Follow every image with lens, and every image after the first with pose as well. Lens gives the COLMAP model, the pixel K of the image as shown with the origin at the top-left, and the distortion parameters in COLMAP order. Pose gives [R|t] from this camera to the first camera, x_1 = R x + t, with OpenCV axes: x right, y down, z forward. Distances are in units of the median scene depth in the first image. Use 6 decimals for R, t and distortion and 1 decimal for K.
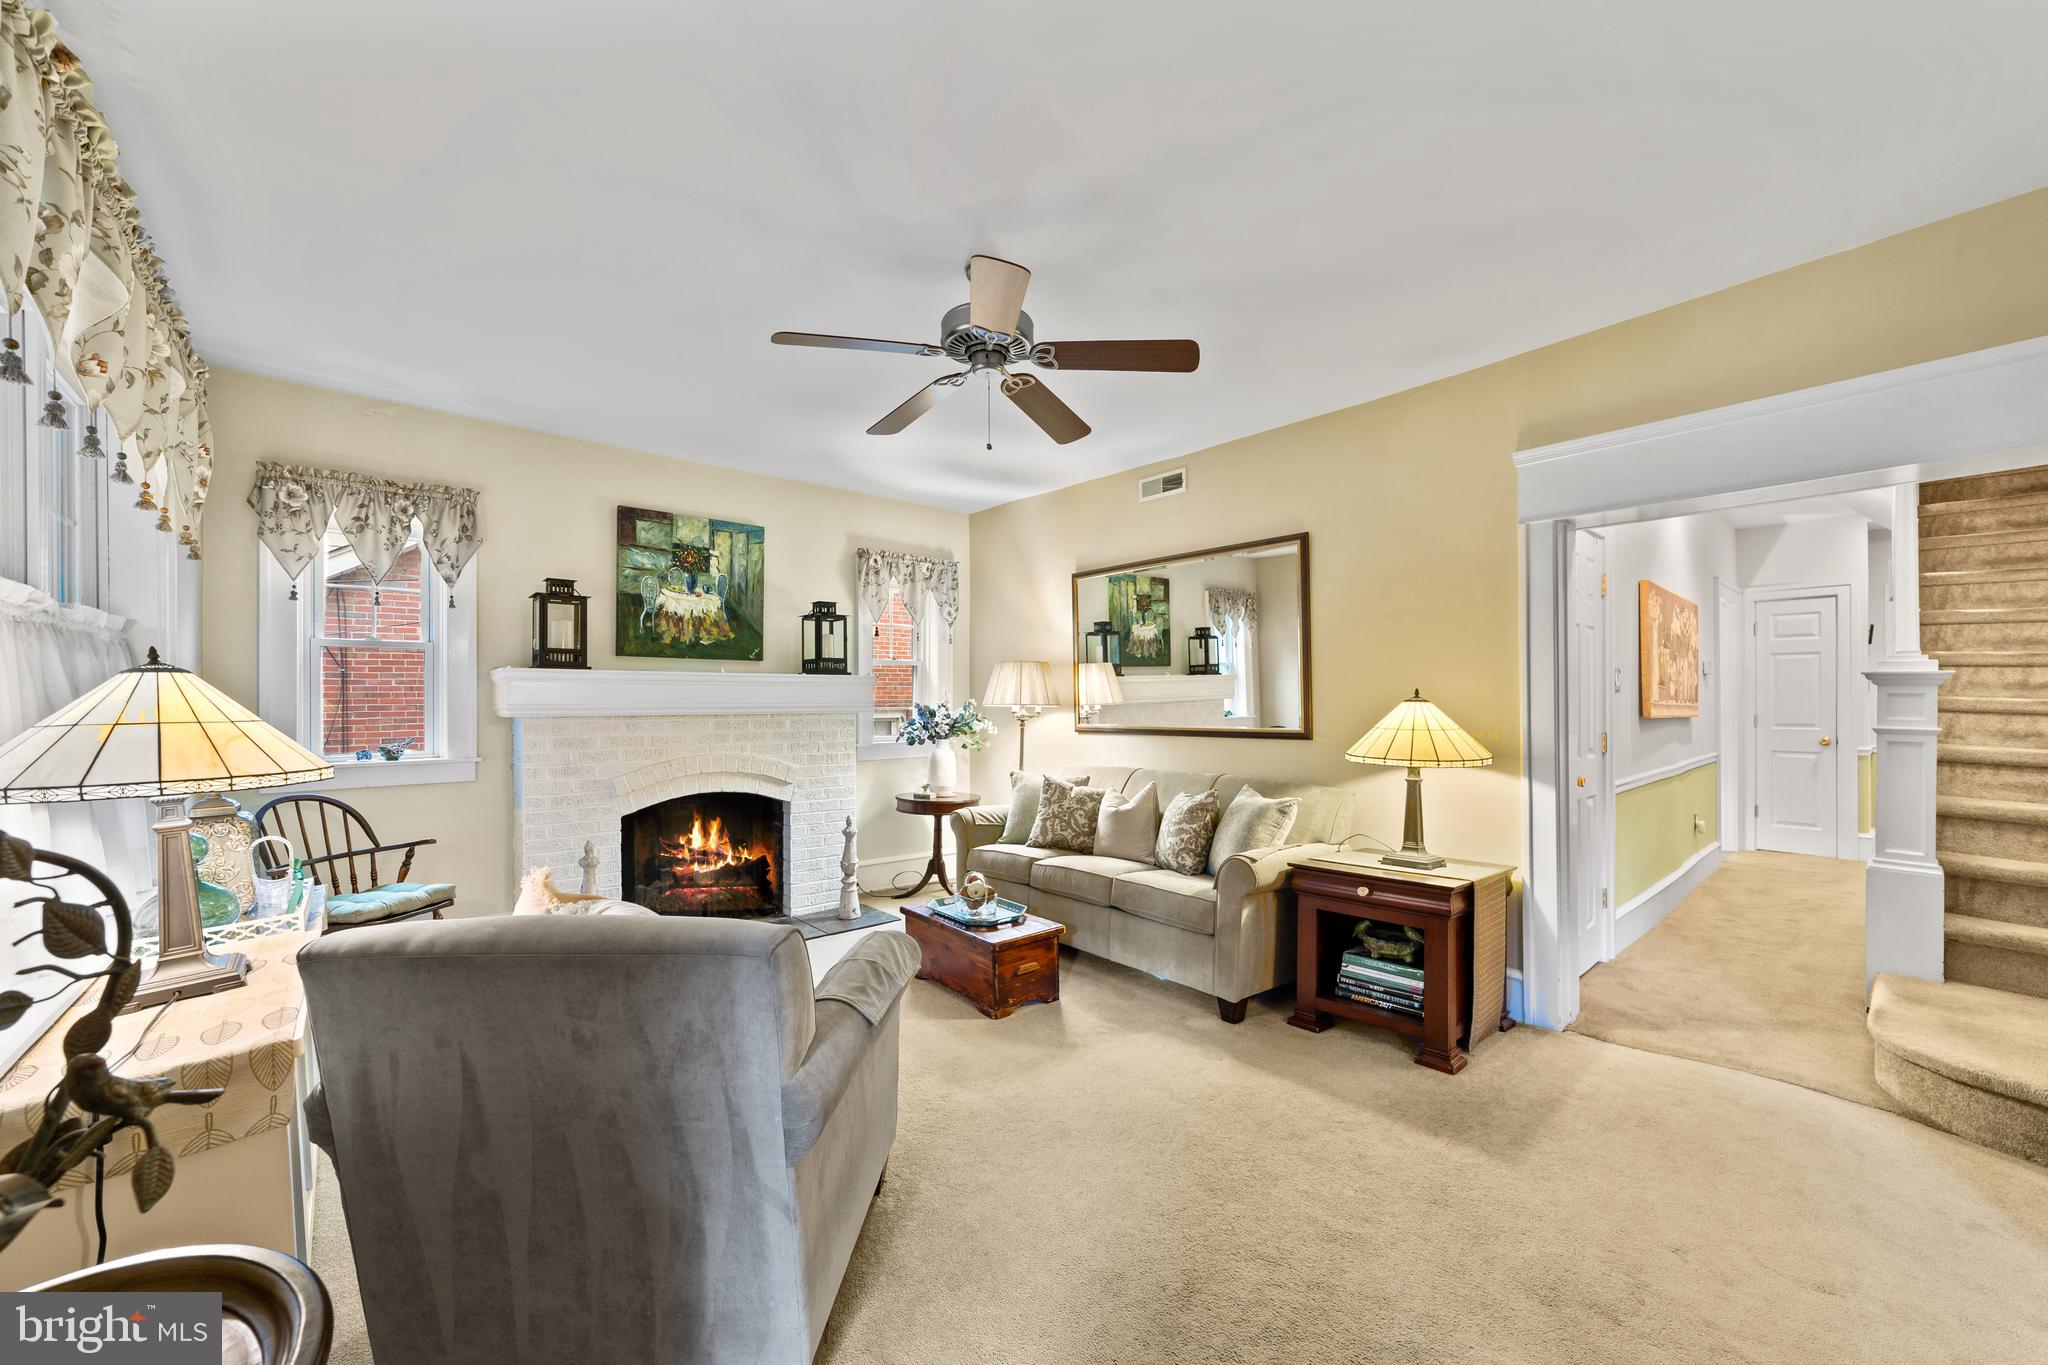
lens RADIAL K [[795.8, 0, 981.9], [0, 795.8, 694.4], [0, 0, 1]] dist [-0.013199, 0.001652]
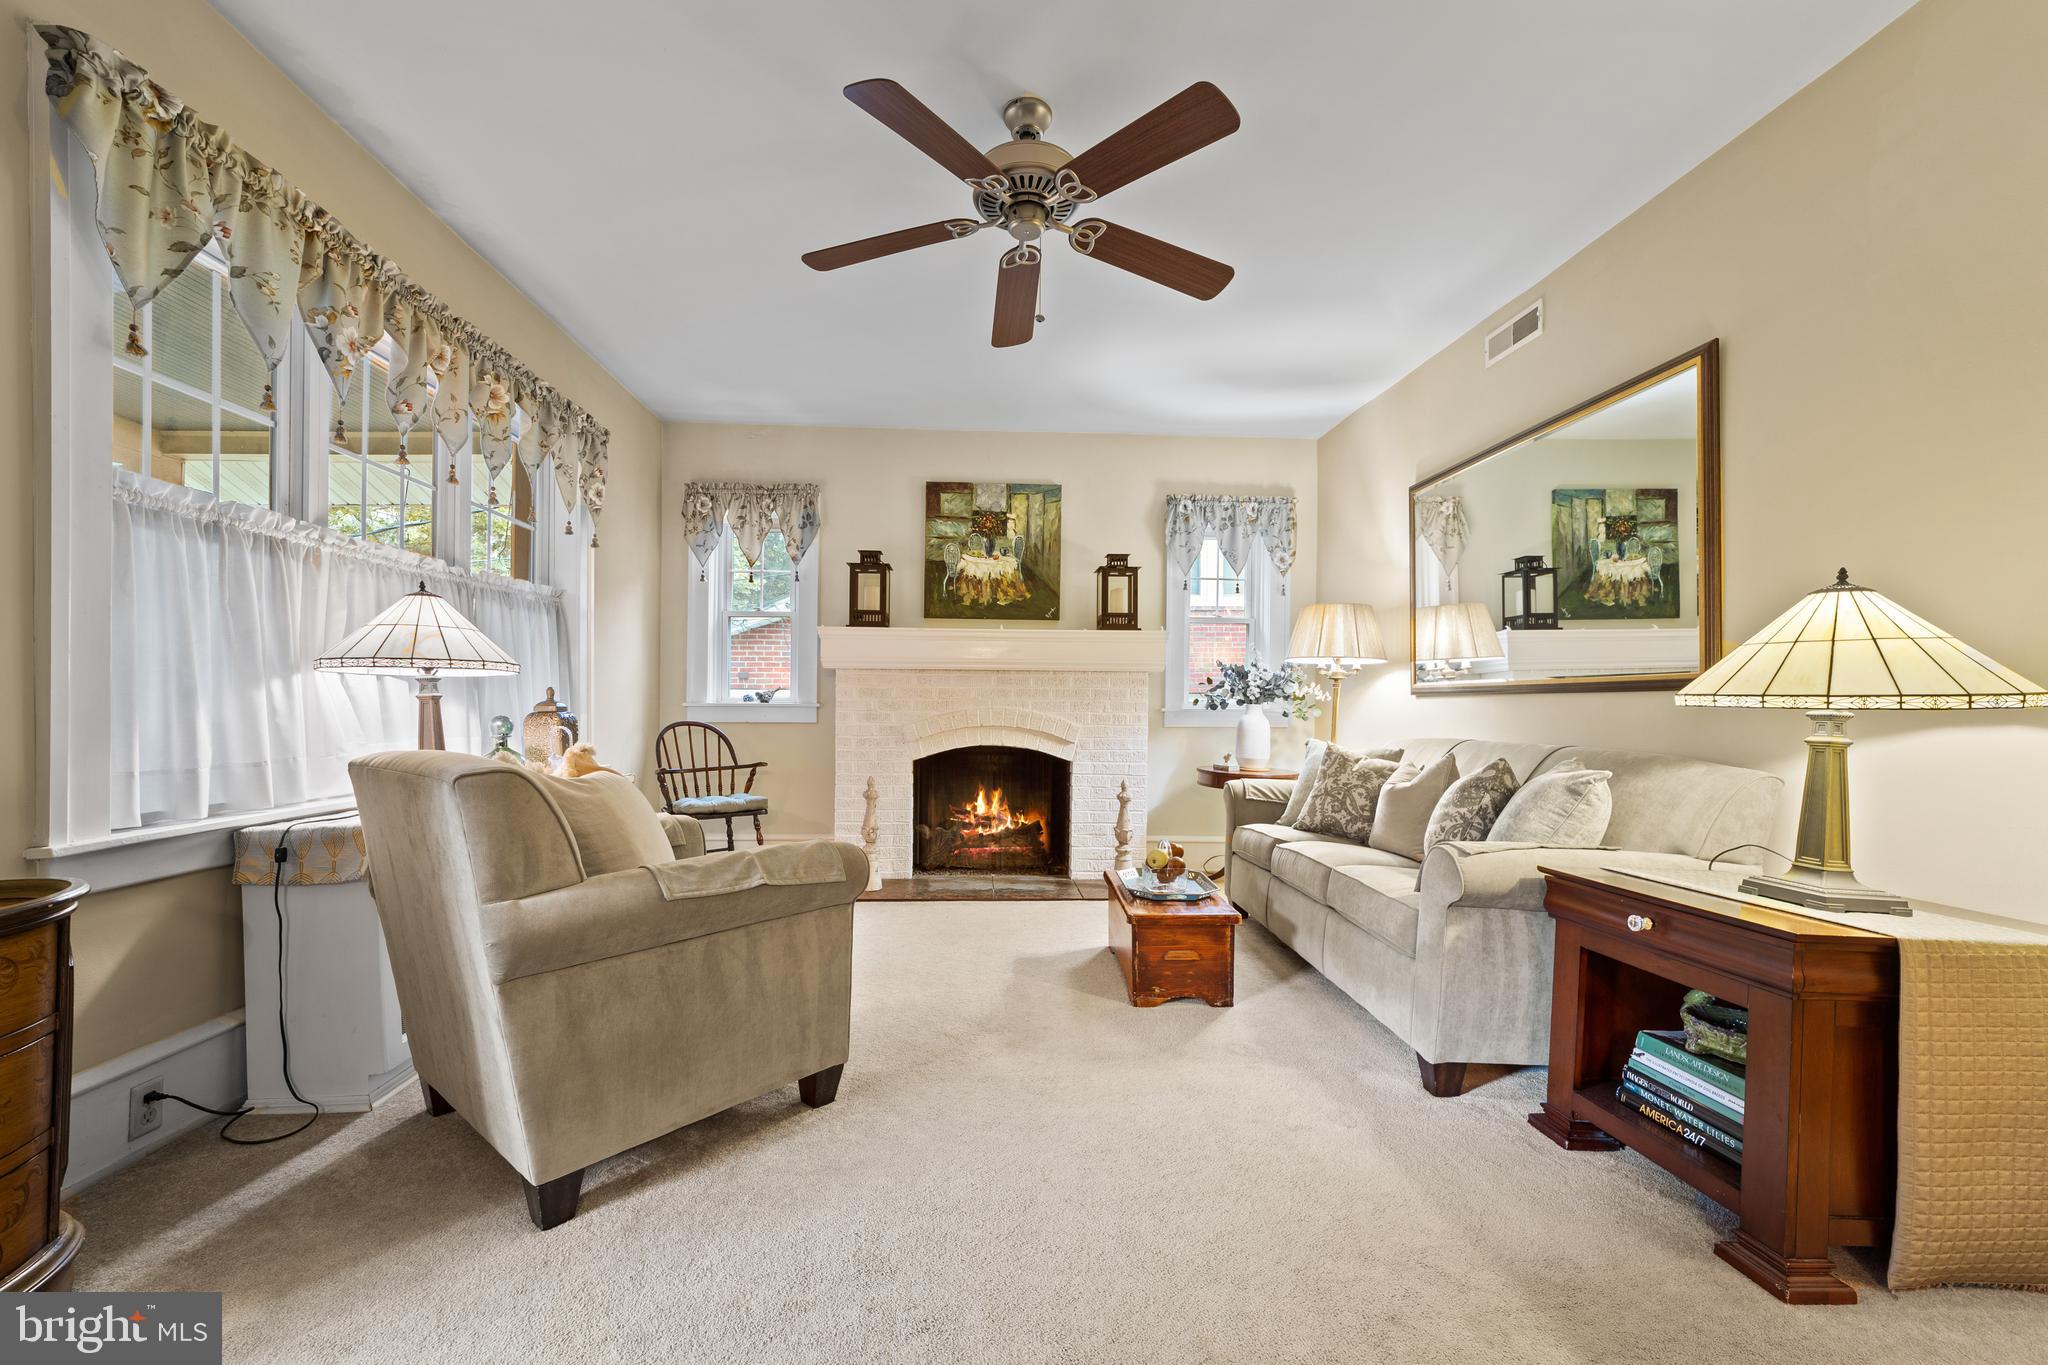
lens RADIAL K [[795.8, 0, 974.9], [0, 795.8, 700.5], [0, 0, 1]] dist [-0.013199, 0.001652]
pose [[0.789655, 0.014941, -0.613370, 0.301256], [-0.011170, 0.999888, 0.009976, 0.059166], [0.613450, -0.001027, 0.789733, 0.175297]]
